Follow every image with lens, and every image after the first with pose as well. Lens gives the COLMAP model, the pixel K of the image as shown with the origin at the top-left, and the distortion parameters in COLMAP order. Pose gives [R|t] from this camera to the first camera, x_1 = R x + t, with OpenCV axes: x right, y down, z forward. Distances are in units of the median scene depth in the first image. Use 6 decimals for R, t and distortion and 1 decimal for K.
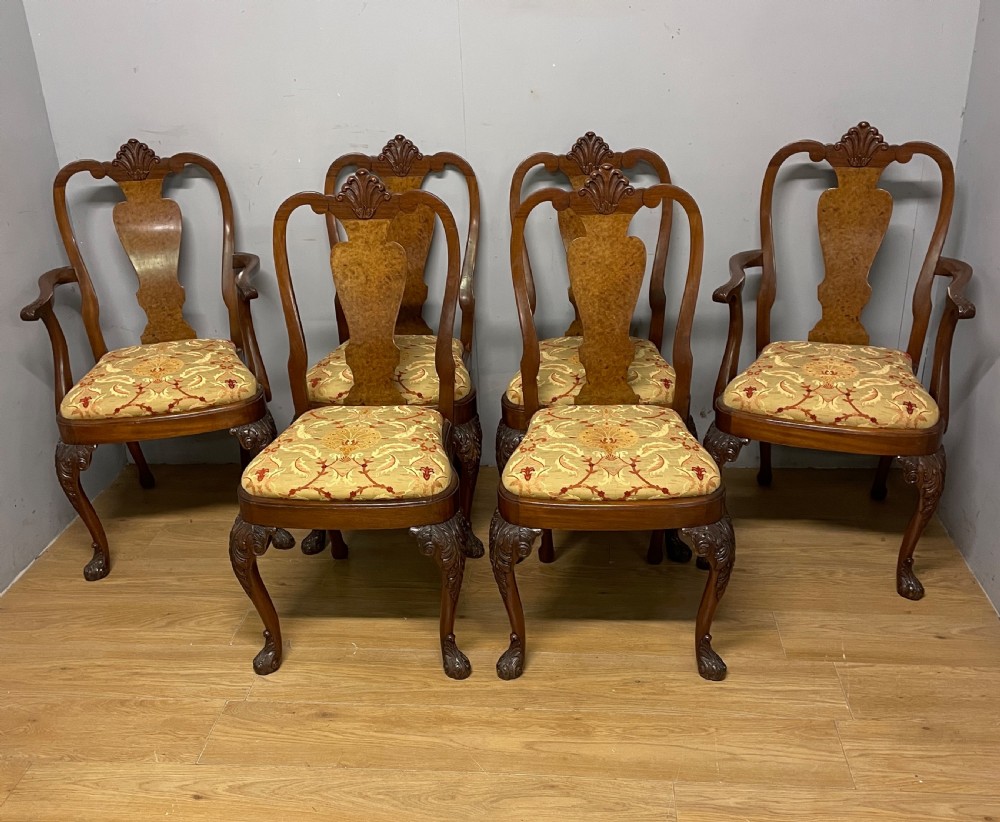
lens RADIAL K [[1021.1, 0, 495.6], [0, 1021.1, 411.6], [0, 0, 1]] dist [0.077728, 0.000000]
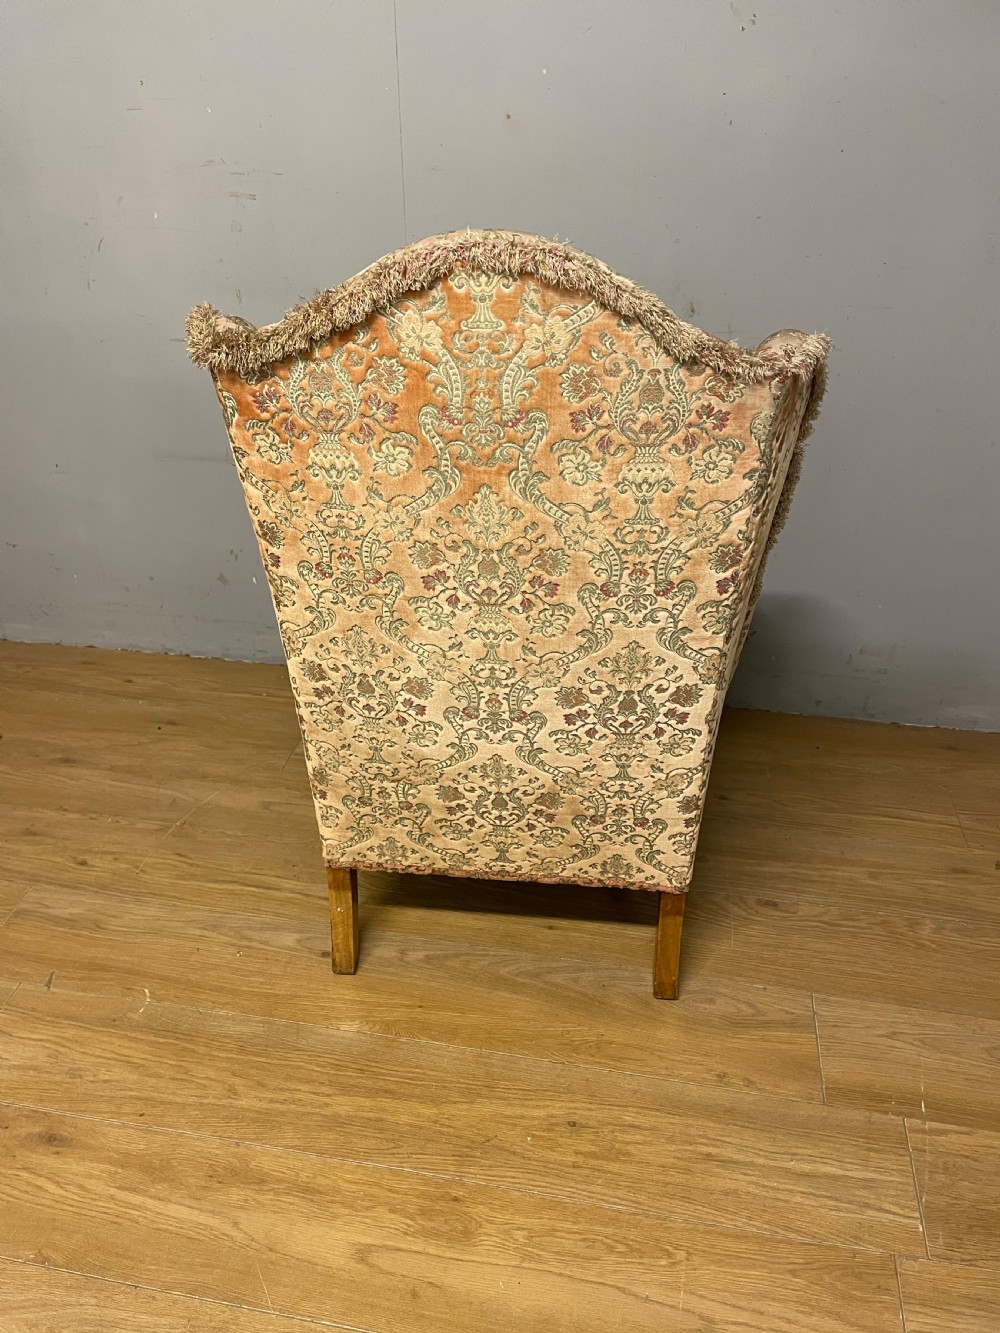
lens RADIAL K [[1002.4, 0, 493.9], [0, 1002.4, 672.9], [0, 0, 1]] dist [0.096577, -0.119493]
pose [[0.995366, 0.076394, -0.058400, 0.108717], [-0.067211, 0.987052, 0.145642, -0.084335], [0.068770, -0.141042, 0.987612, 0.450490]]
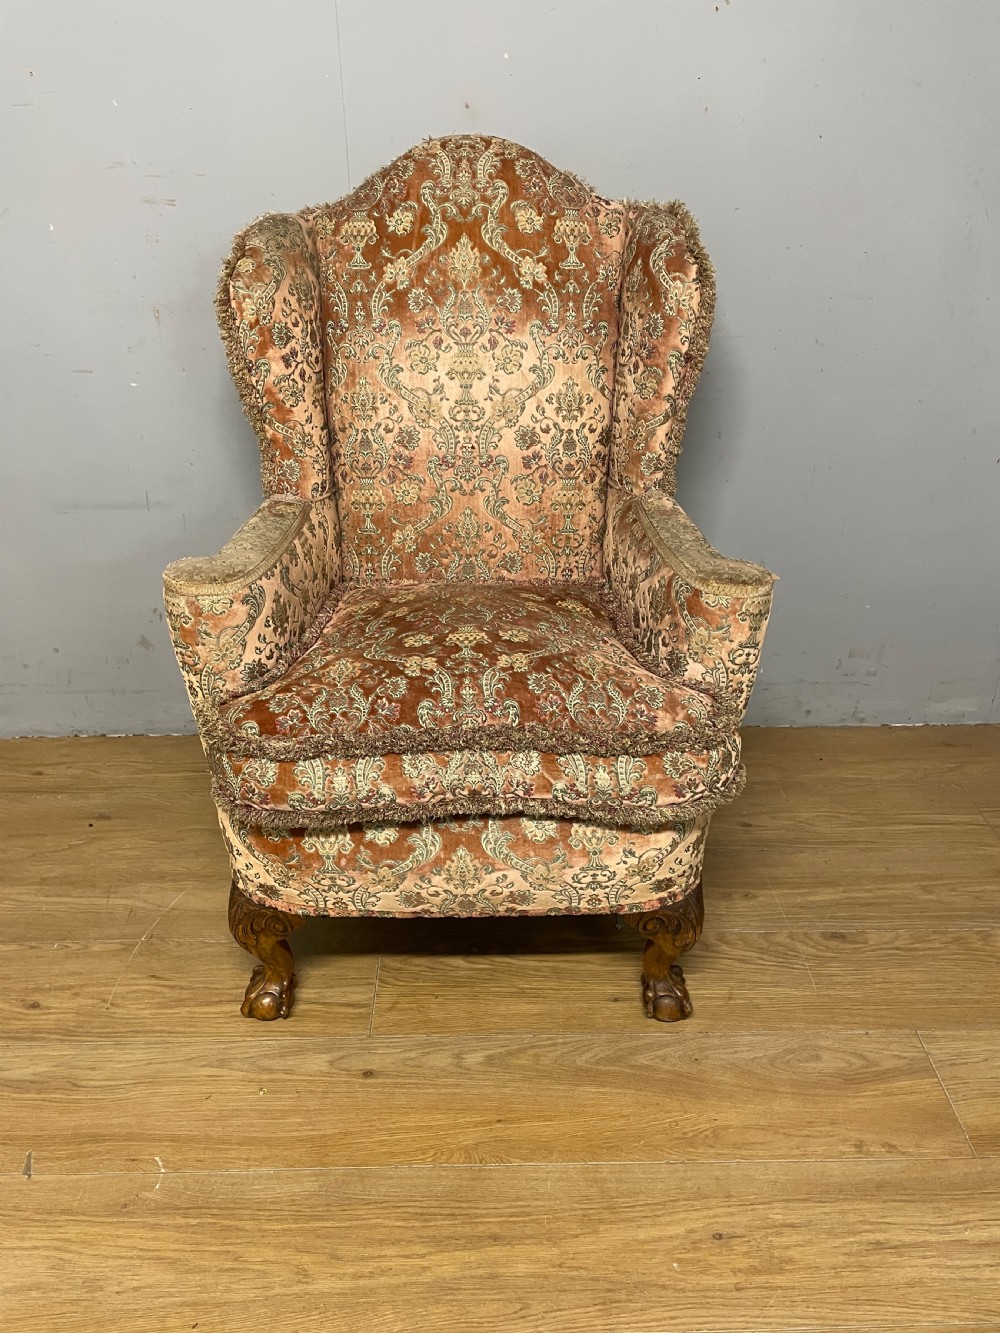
lens RADIAL K [[1002.4, 0, 497.1], [0, 1002.4, 659.8], [0, 0, 1]] dist [0.096577, -0.119493]
pose [[0.993973, -0.023959, 0.106973, -0.019510], [0.013935, 0.995523, 0.093486, -0.074846], [-0.108734, -0.091432, 0.989857, 0.540661]]
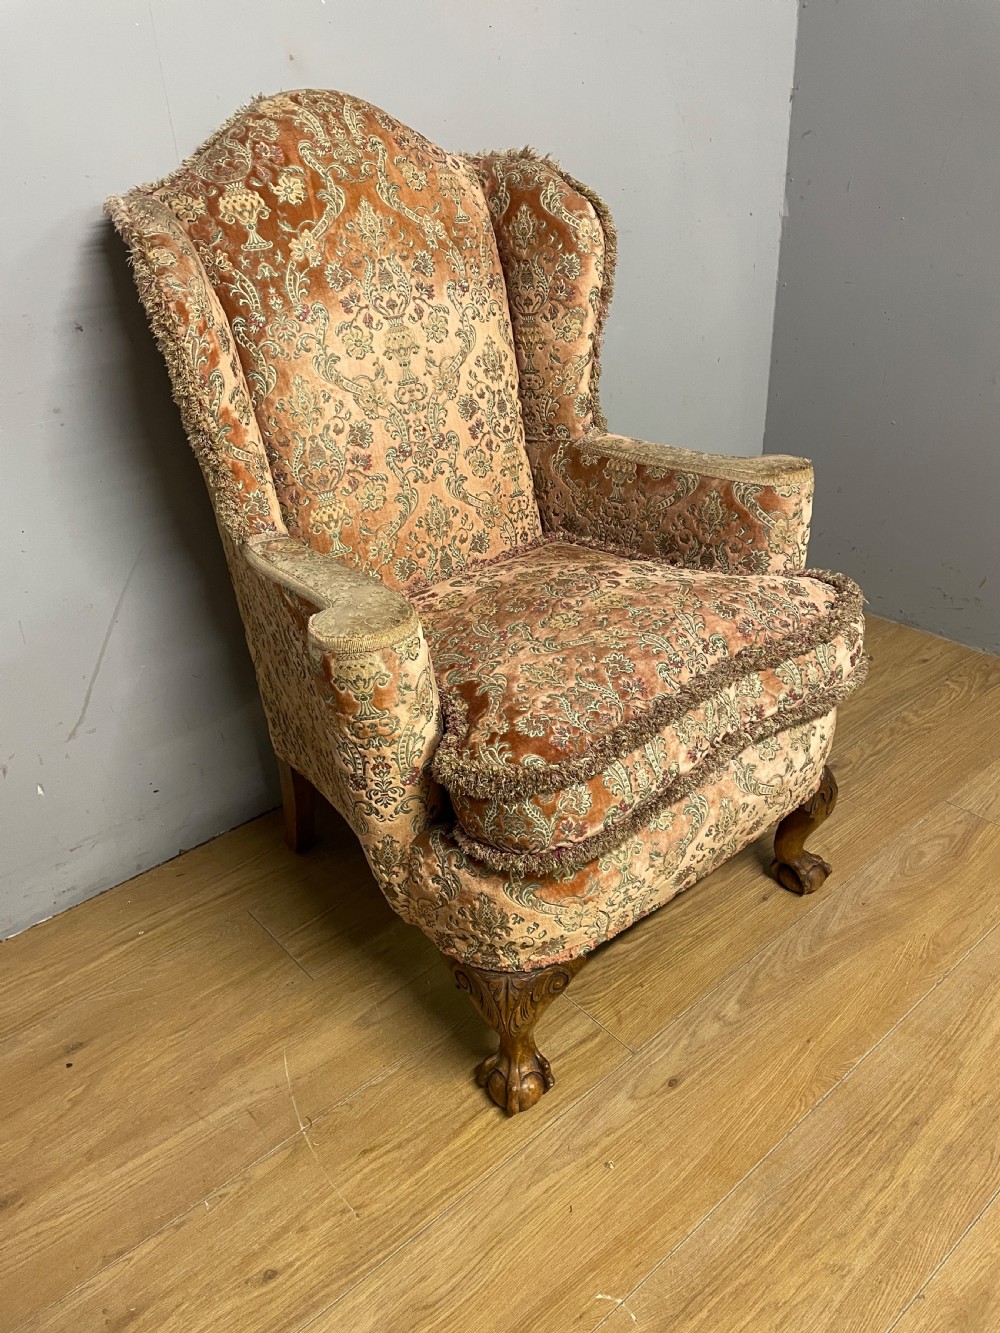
lens RADIAL K [[1002.4, 0, 494.7], [0, 1002.4, 653.2], [0, 0, 1]] dist [0.096577, -0.119493]
pose [[0.701181, -0.341057, 0.626120, -0.373900], [0.304471, 0.937303, 0.169592, -0.118587], [-0.644704, 0.071721, 0.761060, 0.747068]]
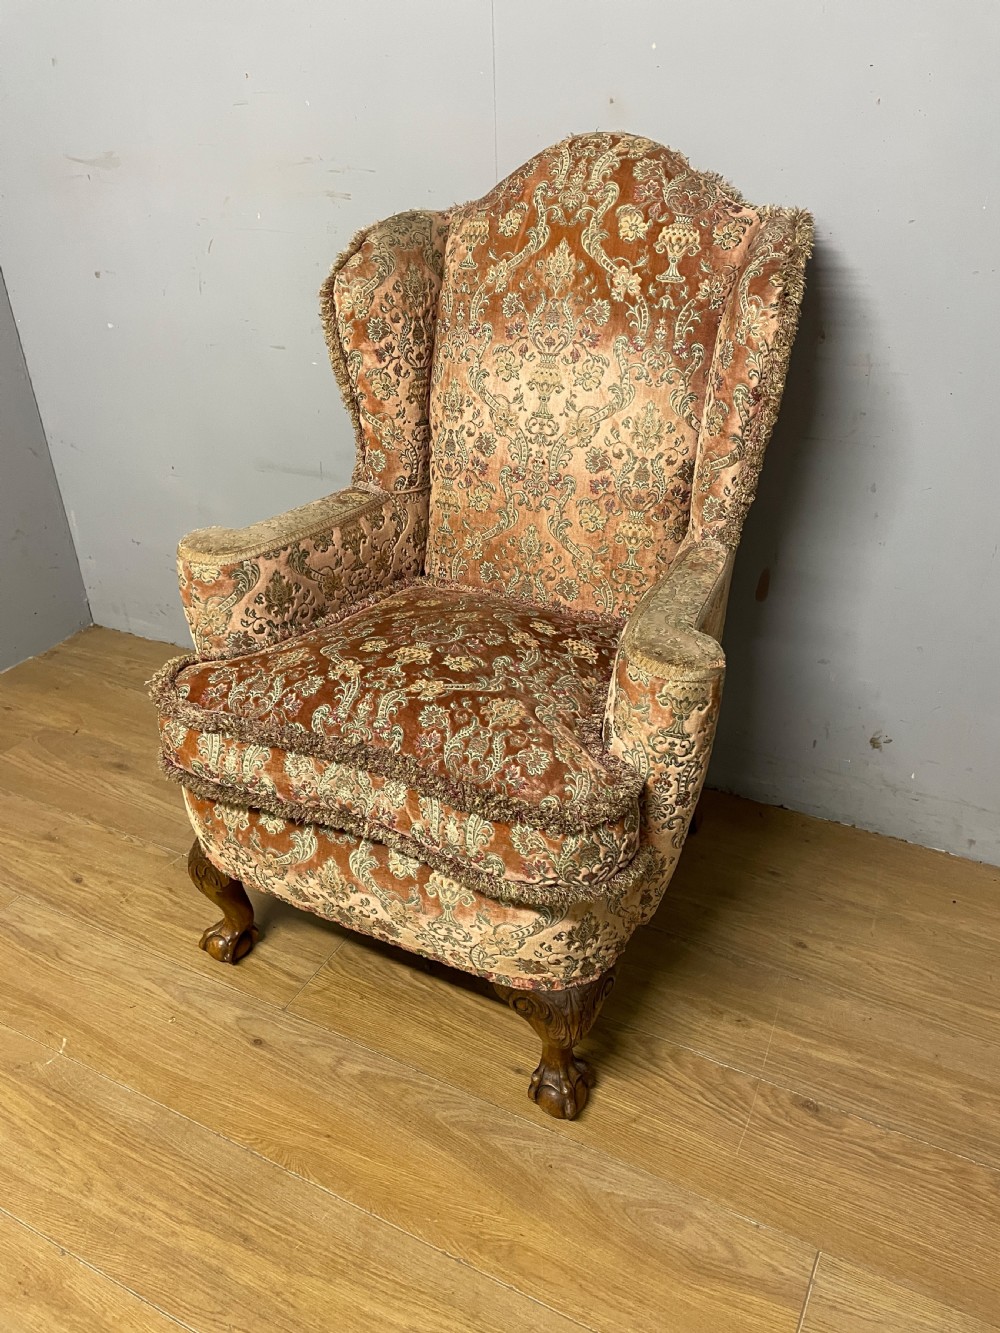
lens RADIAL K [[1002.4, 0, 501.2], [0, 1002.4, 659.9], [0, 0, 1]] dist [0.096577, -0.119493]
pose [[0.924297, 0.200300, -0.324891, 0.259511], [-0.161778, 0.976582, 0.141827, -0.119293], [0.345691, -0.078530, 0.935057, 0.606181]]
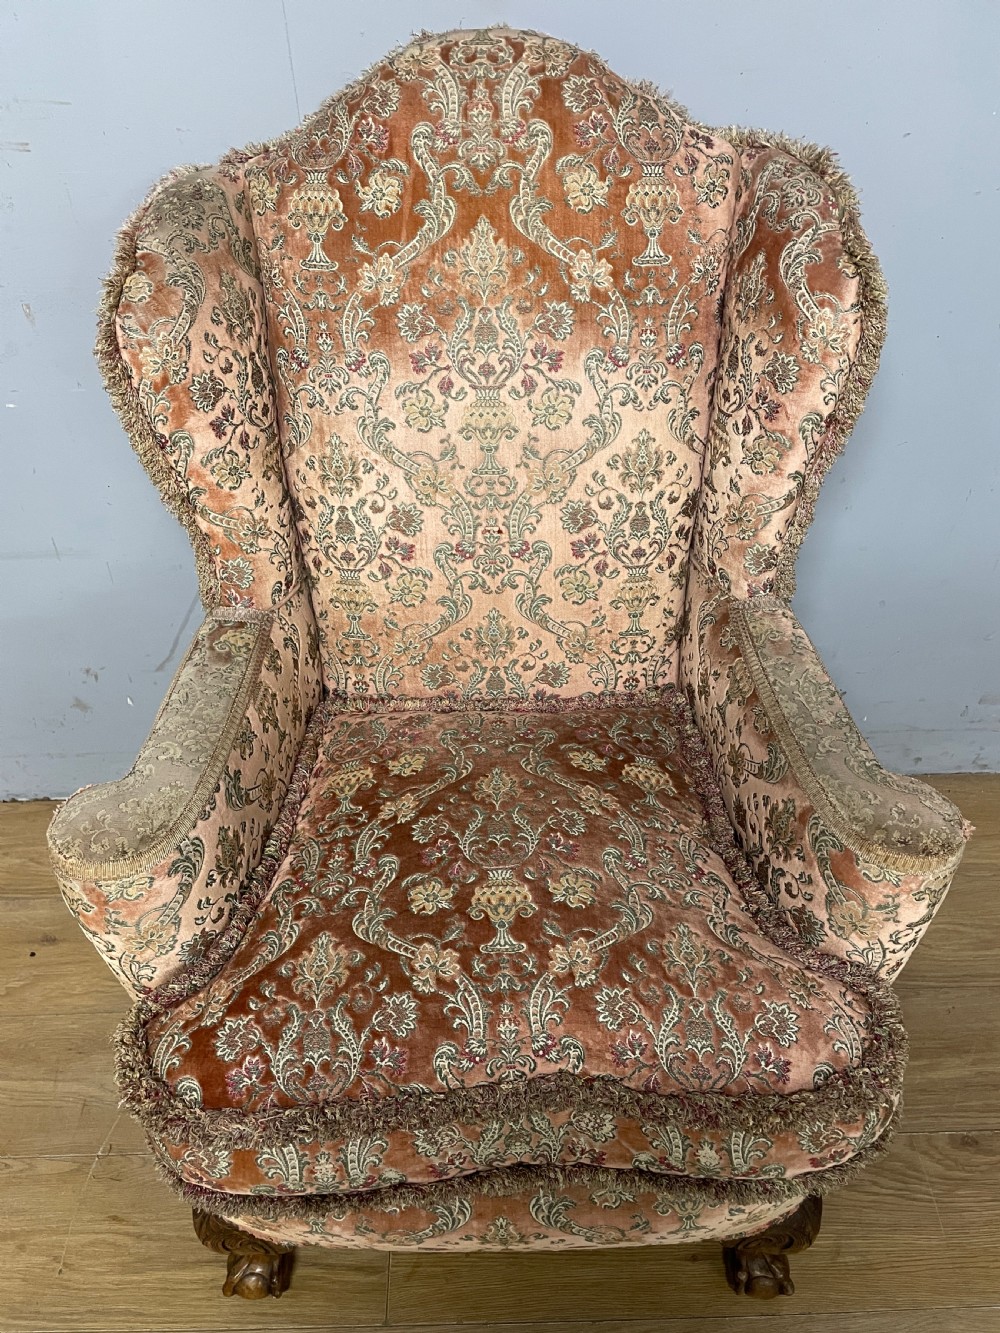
lens RADIAL K [[1002.4, 0, 499.0], [0, 1002.4, 671.1], [0, 0, 1]] dist [0.096577, -0.119493]
pose [[0.994097, -0.063036, 0.088305, -0.005147], [0.031030, 0.945093, 0.325326, -0.250747], [-0.103964, -0.320665, 0.941470, 0.773411]]
